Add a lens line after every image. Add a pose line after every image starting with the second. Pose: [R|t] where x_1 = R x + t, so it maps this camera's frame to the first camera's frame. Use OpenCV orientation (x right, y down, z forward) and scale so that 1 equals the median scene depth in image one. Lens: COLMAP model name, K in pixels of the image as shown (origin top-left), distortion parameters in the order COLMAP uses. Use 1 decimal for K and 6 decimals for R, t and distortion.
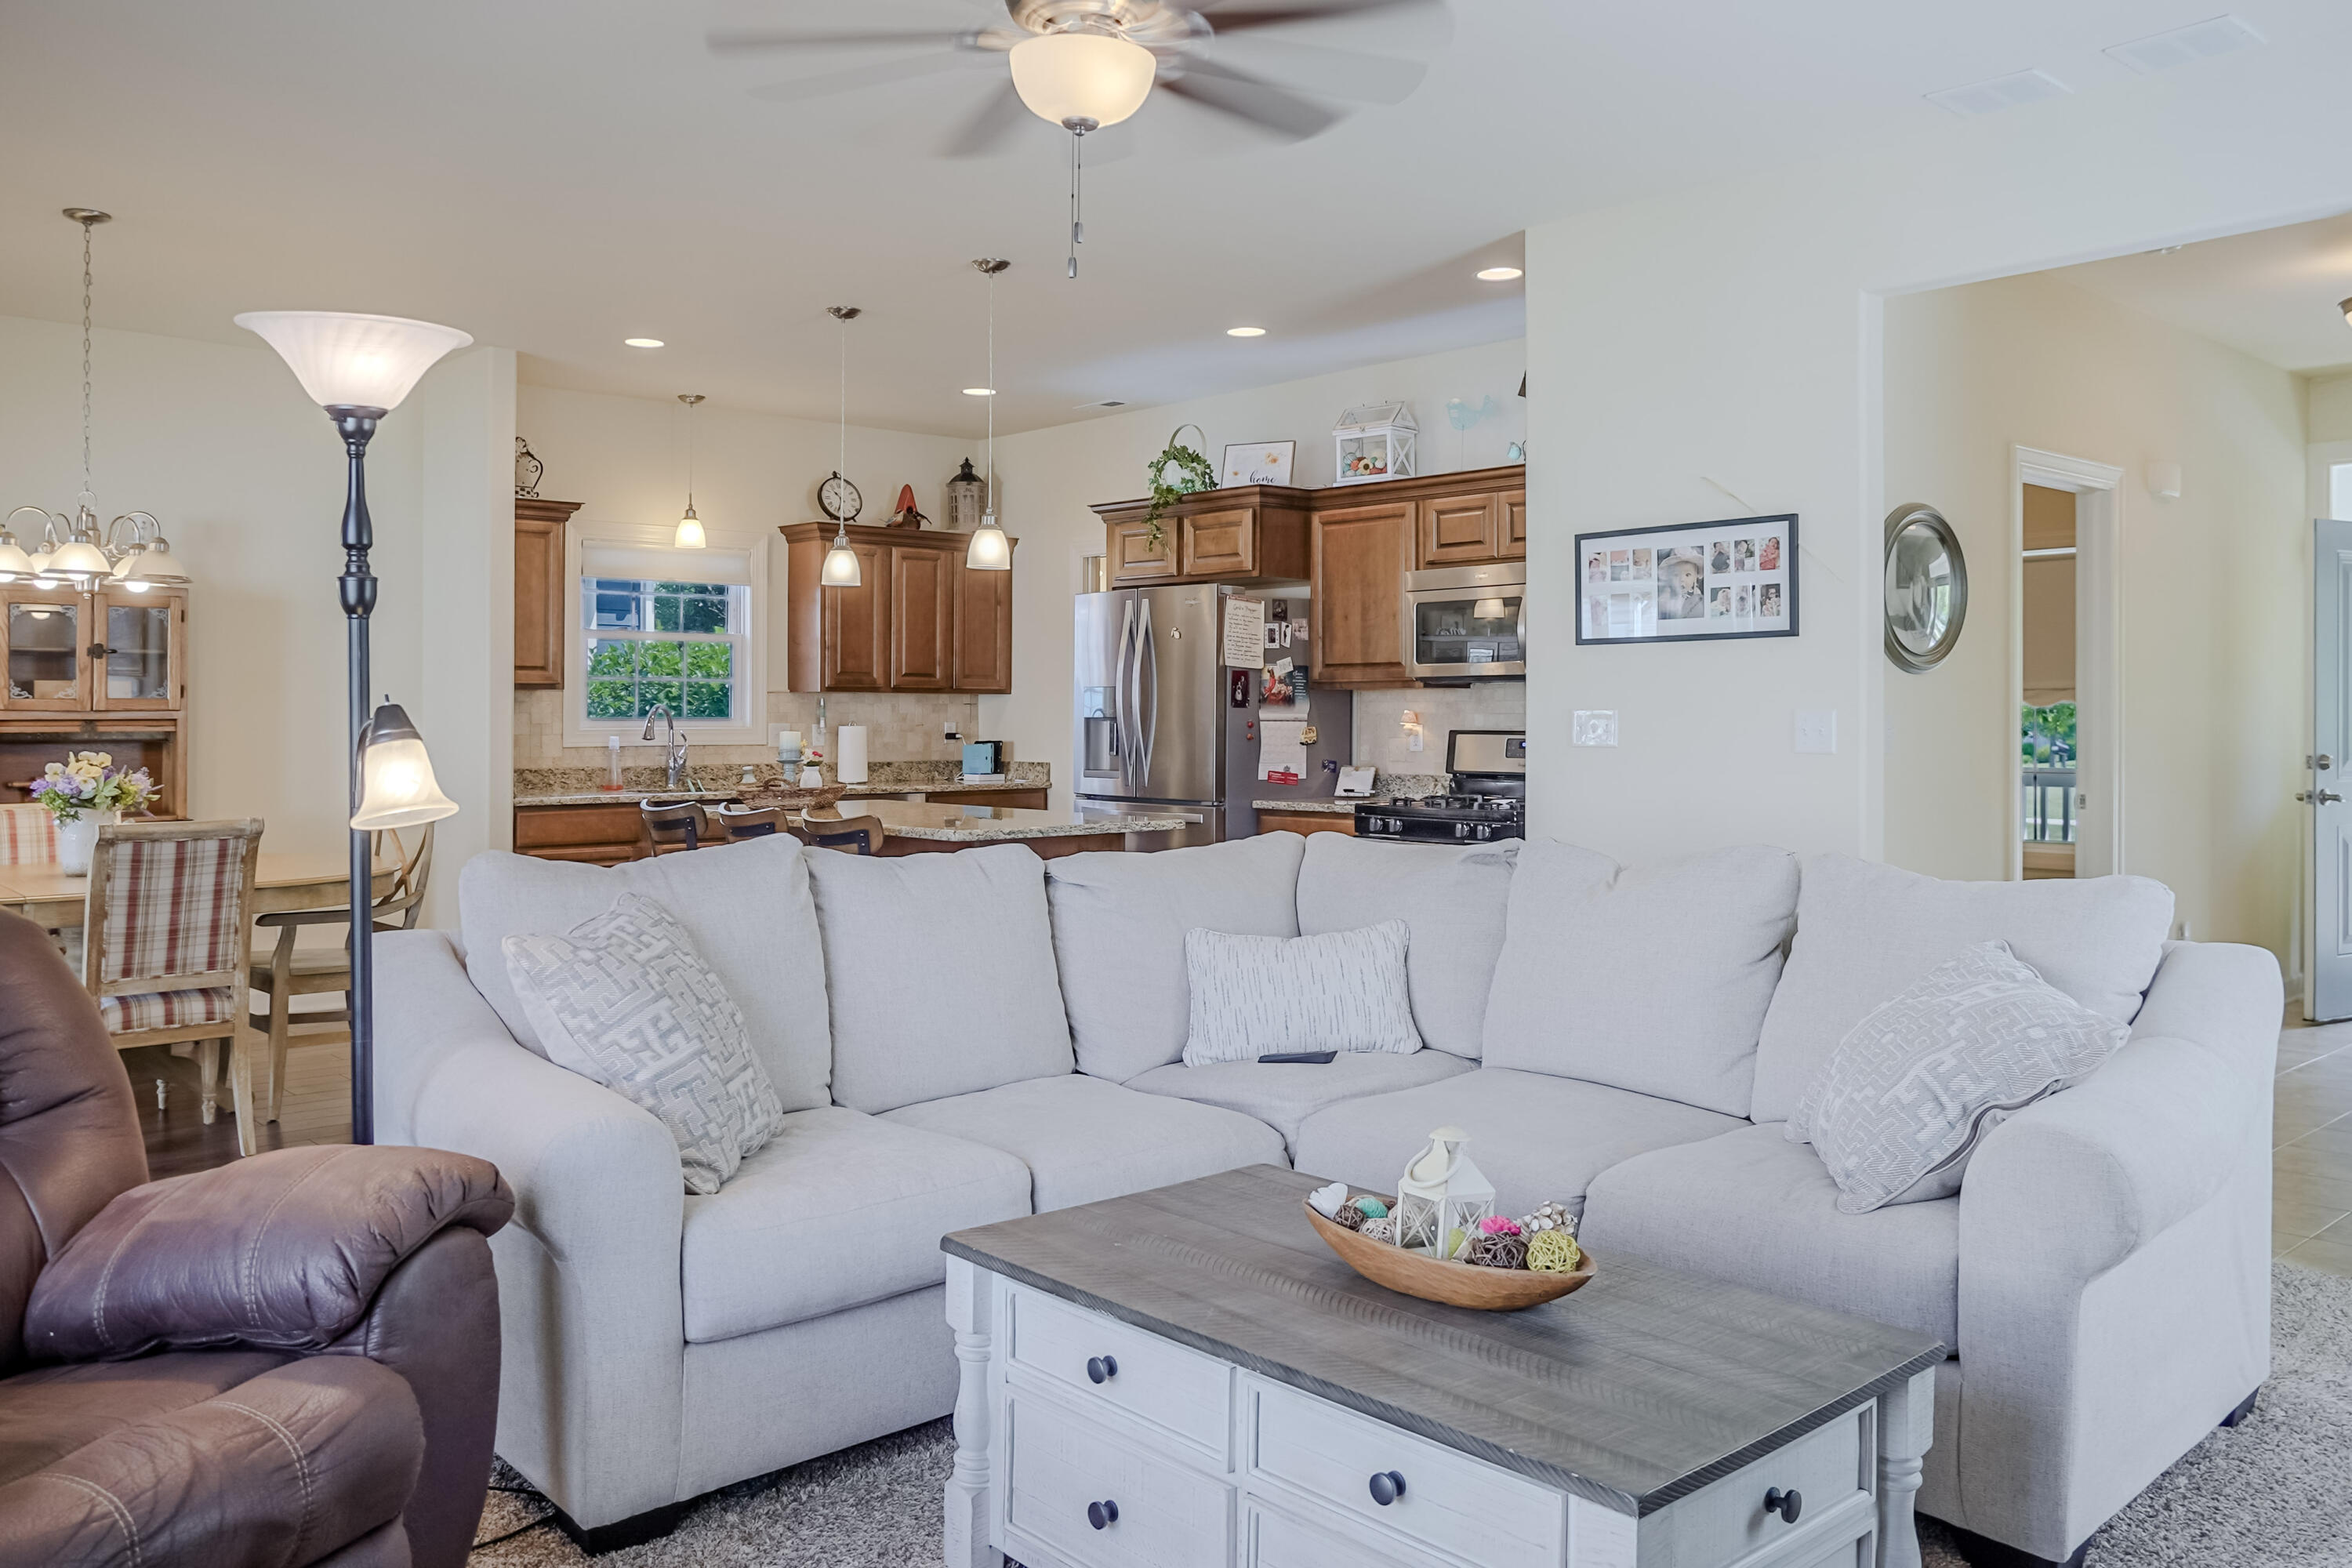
lens RADIAL K [[1834.6, 0, 1174.4], [0, 1834.6, 611.4], [0, 0, 1]] dist [0.001609, 0.000495]
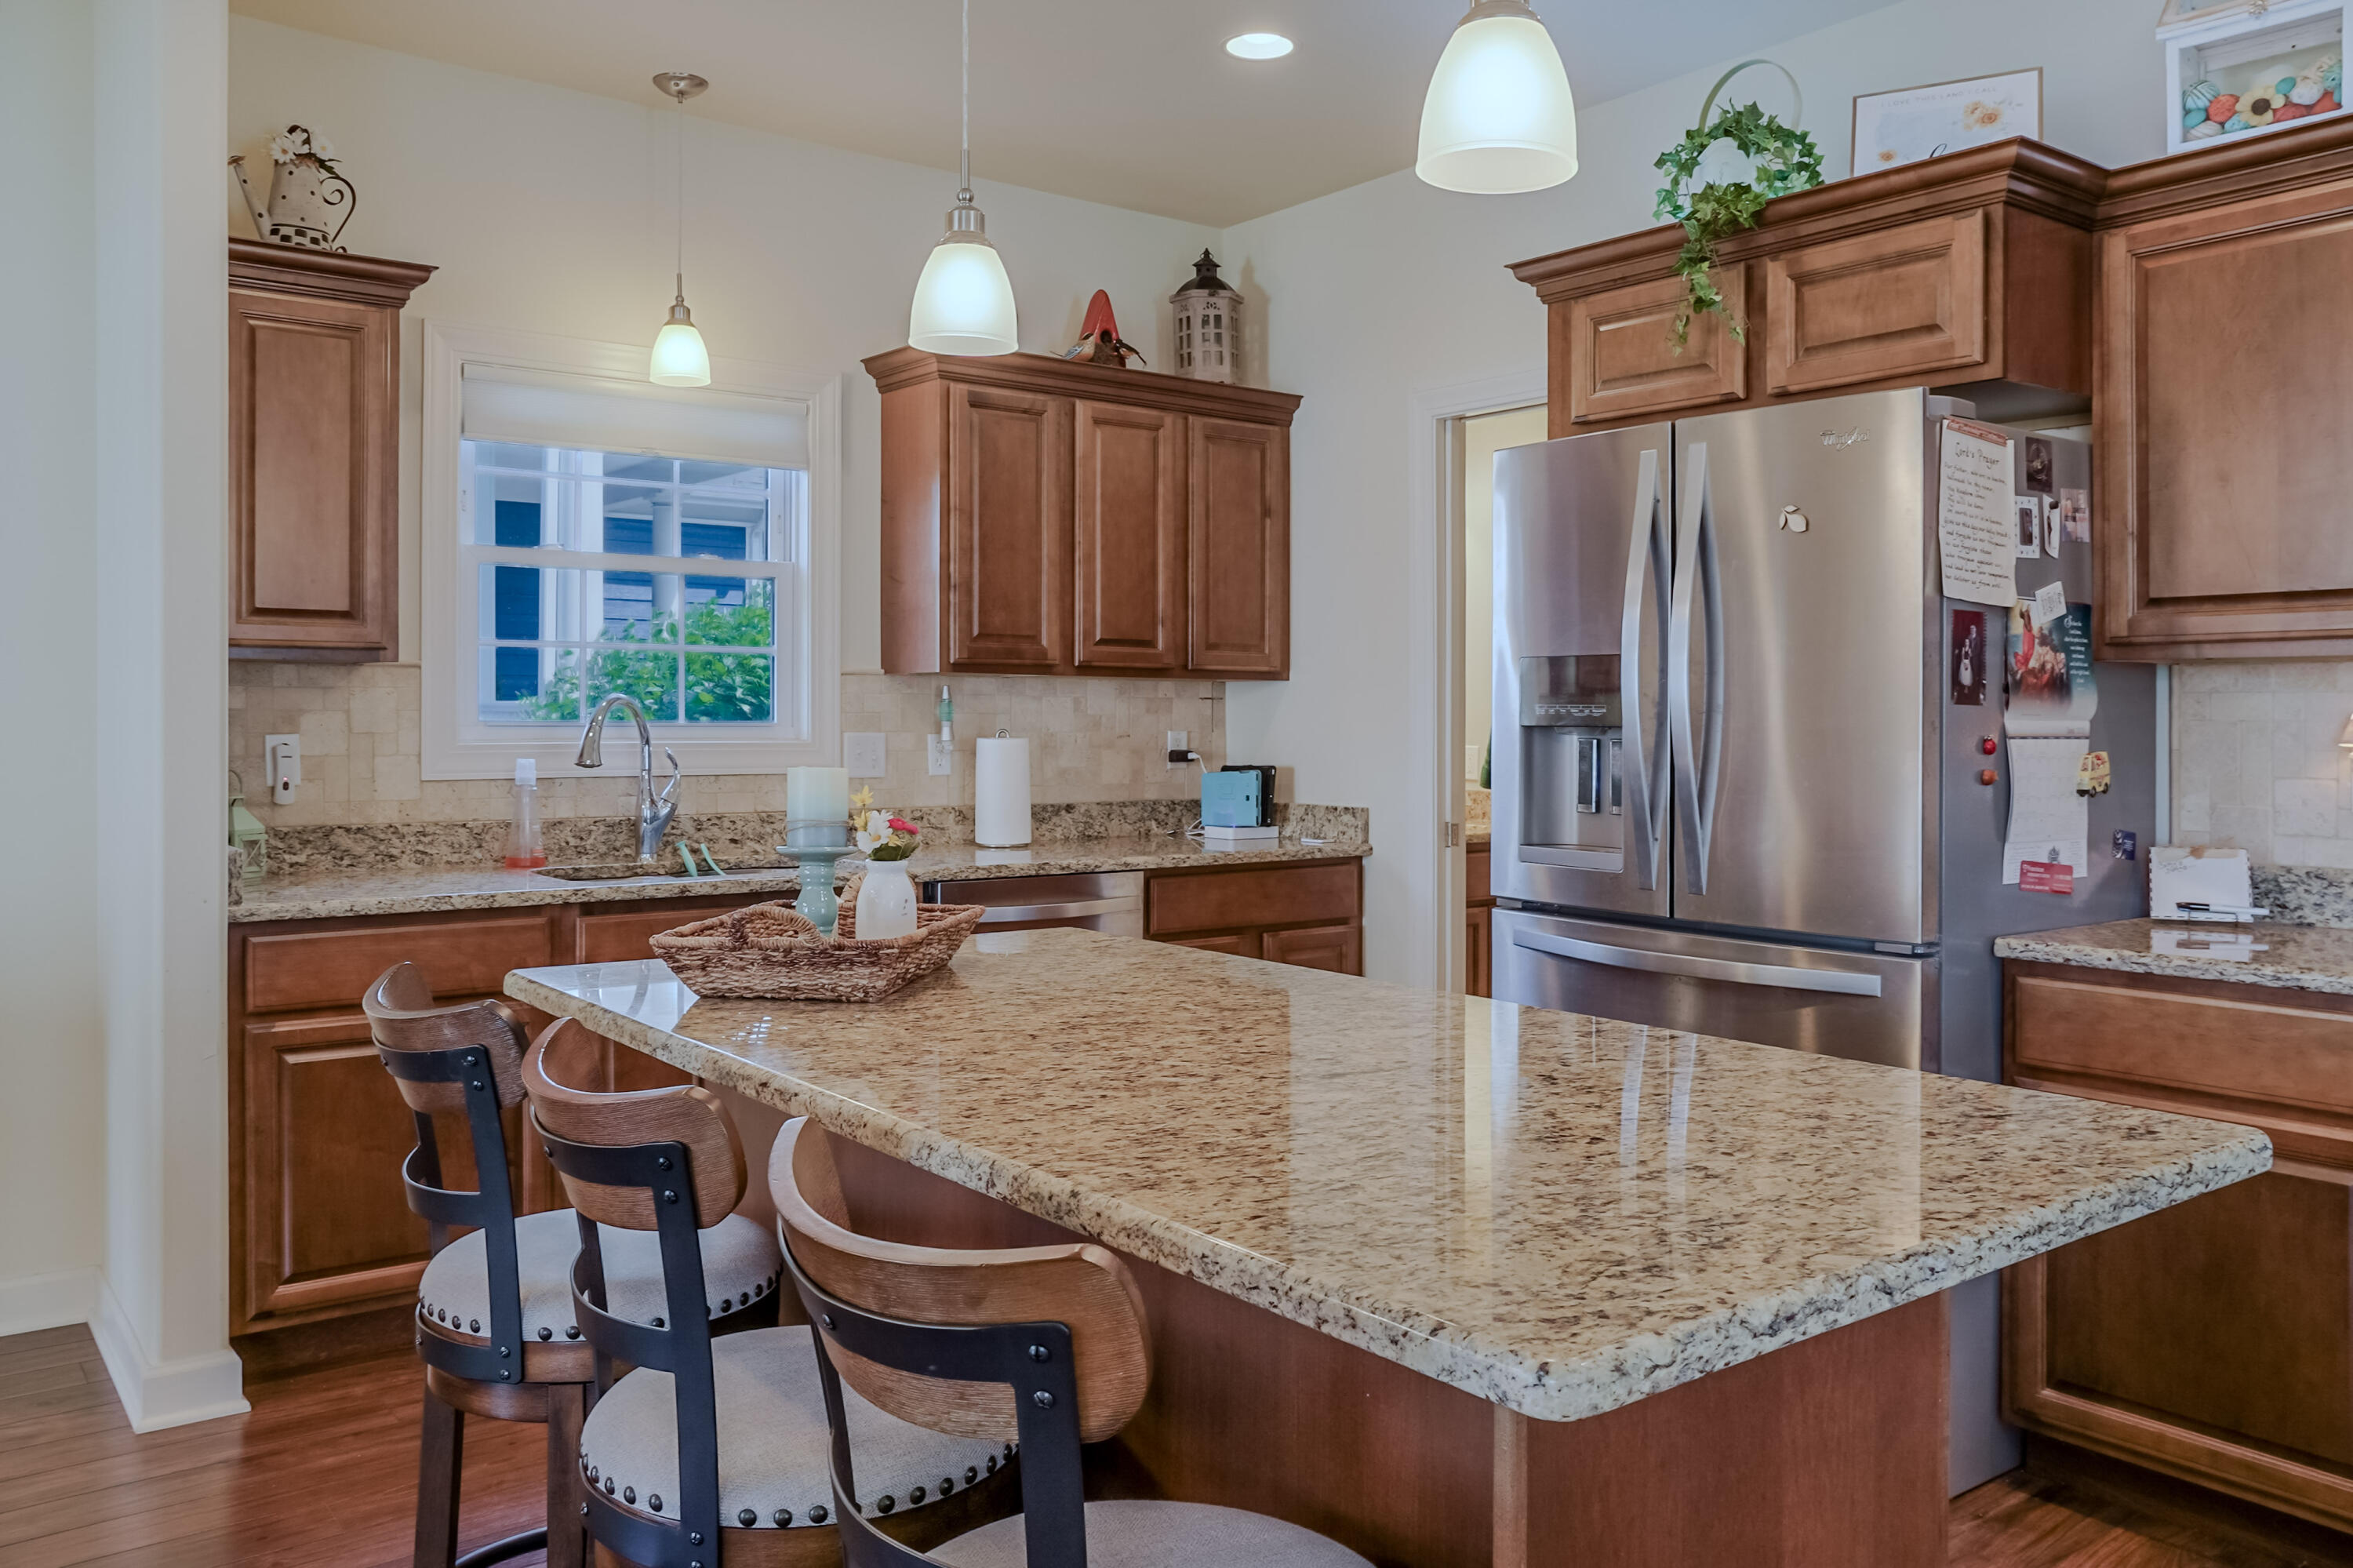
lens RADIAL K [[1810.3, 0, 1174.5], [0, 1810.3, 718.8], [0, 0, 1]] dist [-0.008533, 0.000903]
pose [[0.996700, 0.004860, -0.081026, -0.086941], [-0.000232, 0.998373, 0.057029, 0.028122], [0.081172, -0.056822, 0.995079, 0.503367]]
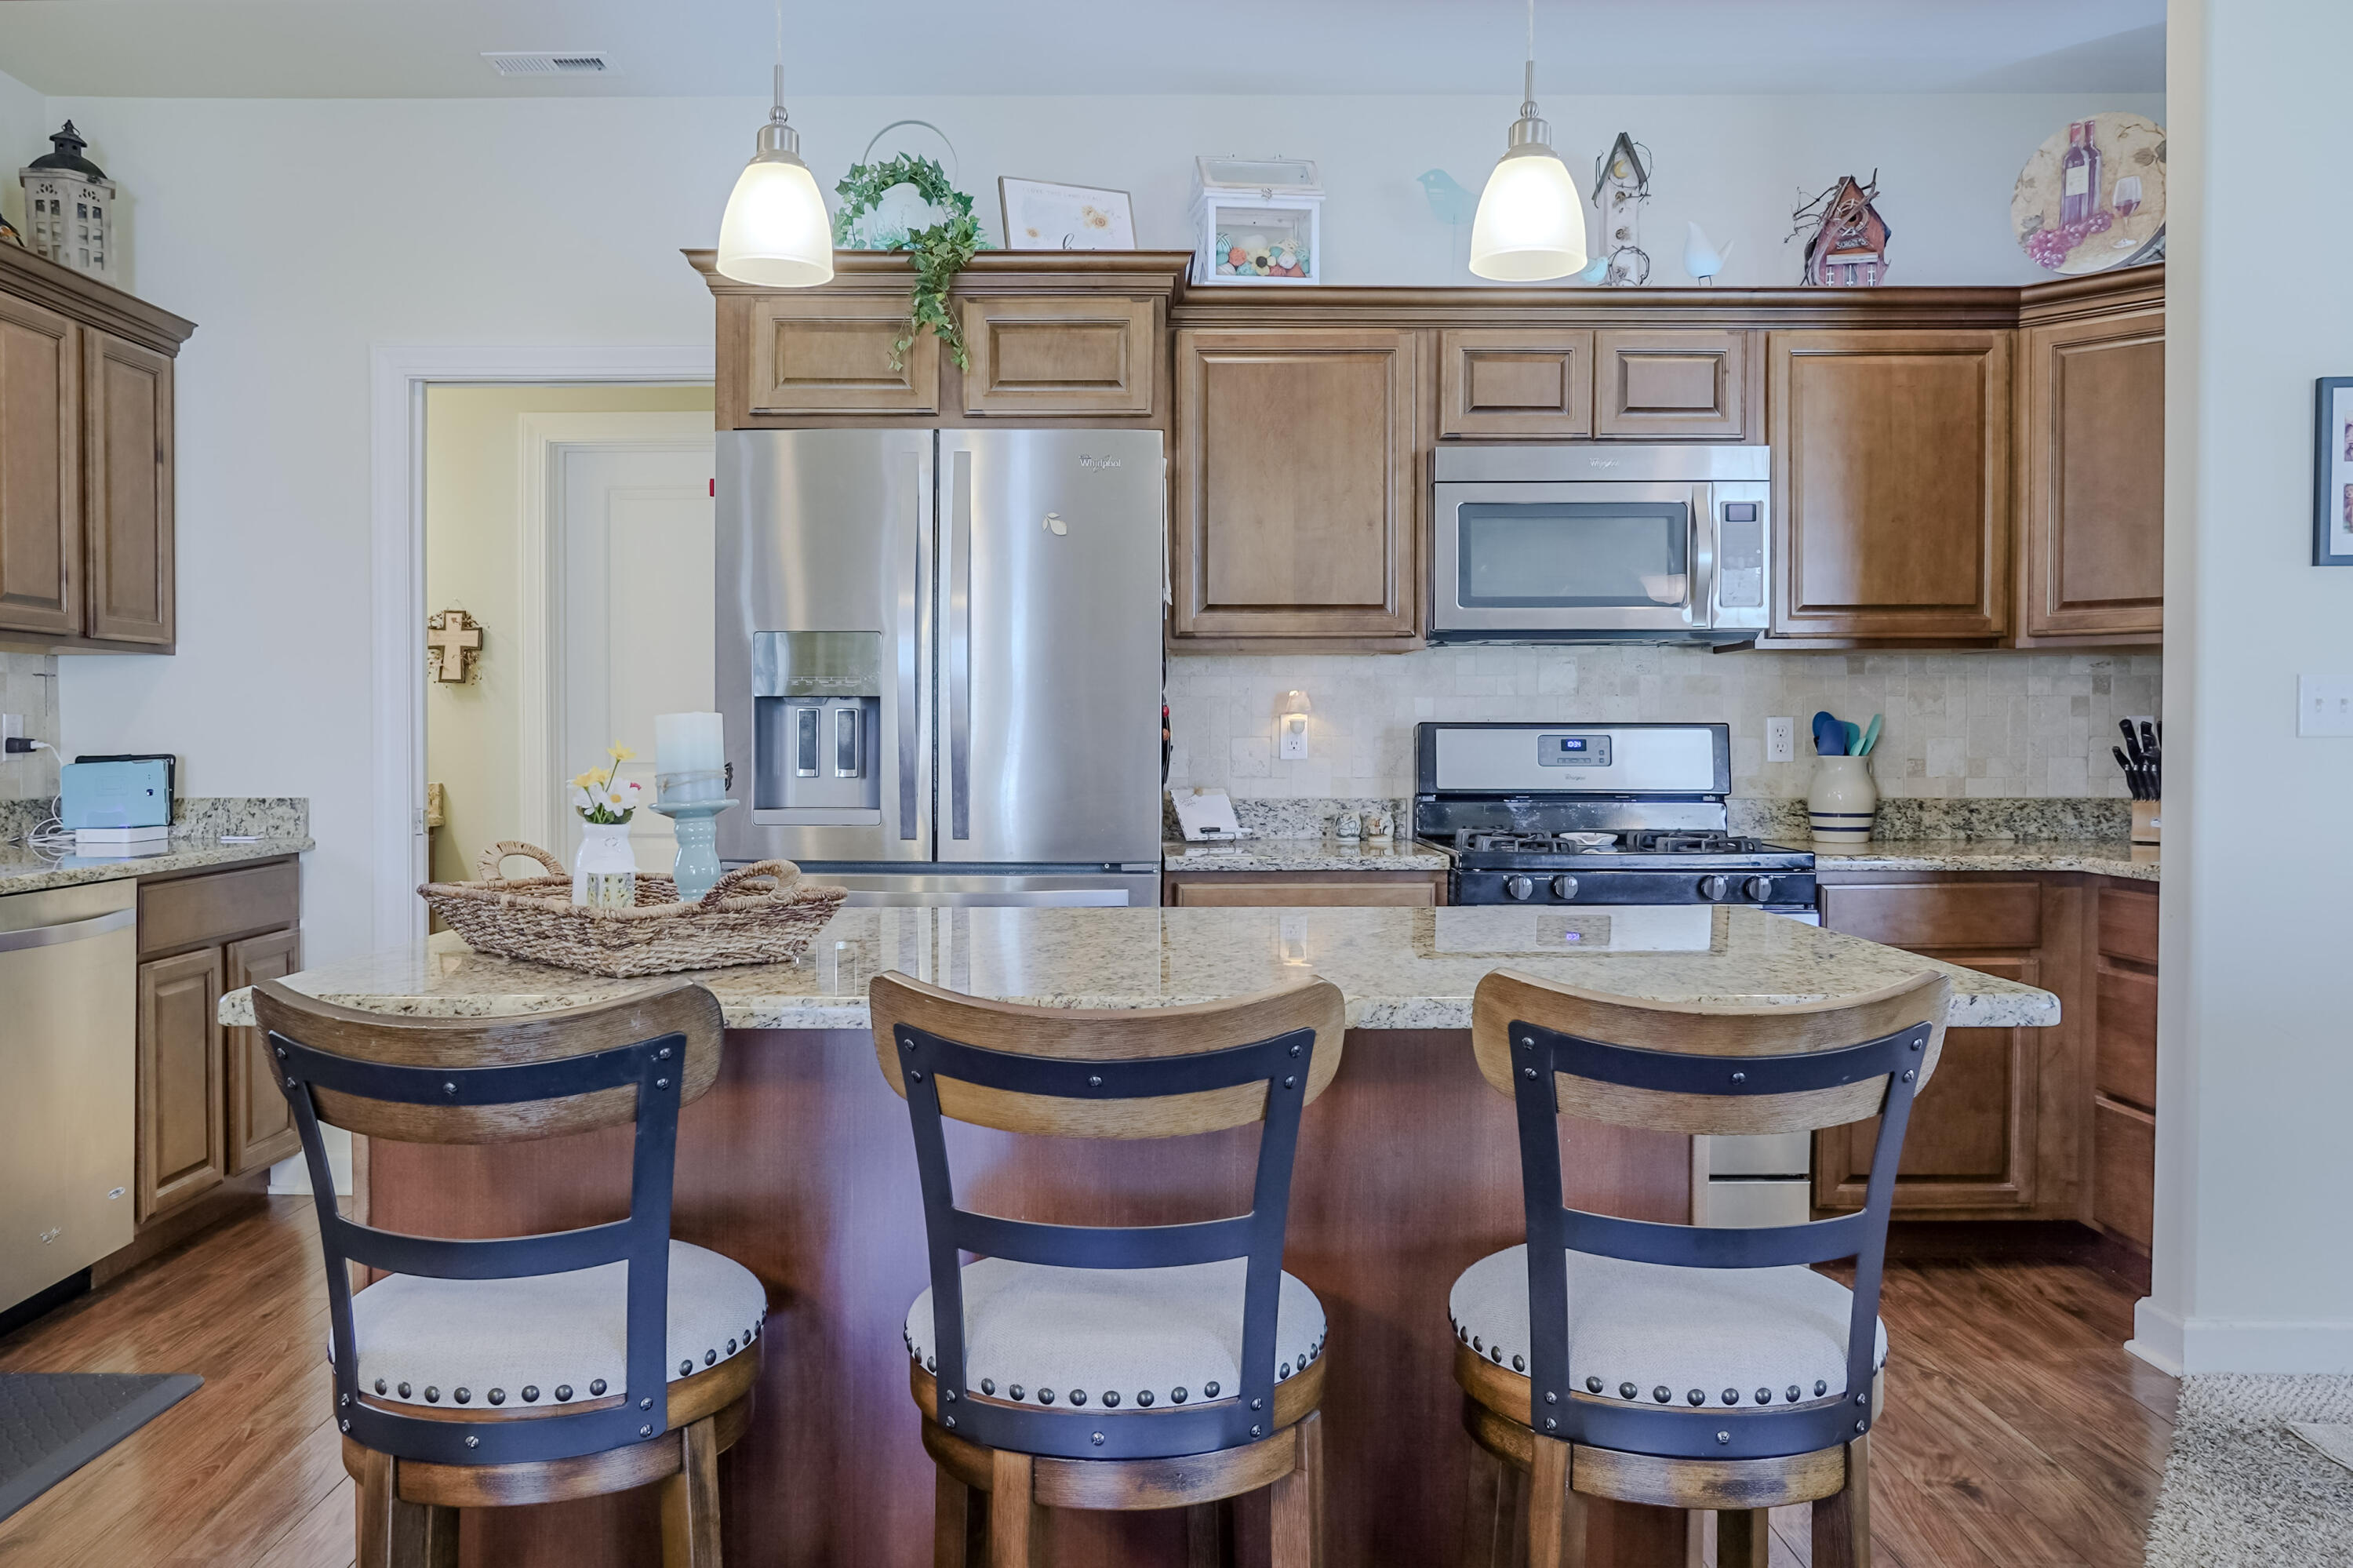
lens RADIAL K [[1867.7, 0, 1020.0], [0, 1867.7, 778.1], [0, 0, 1]] dist [0.002911, 0.002749]
pose [[0.675381, -0.014262, 0.737331, -0.326430], [-0.041145, 0.997527, 0.056982, 0.044385], [-0.736320, -0.068822, 0.673124, 0.567949]]
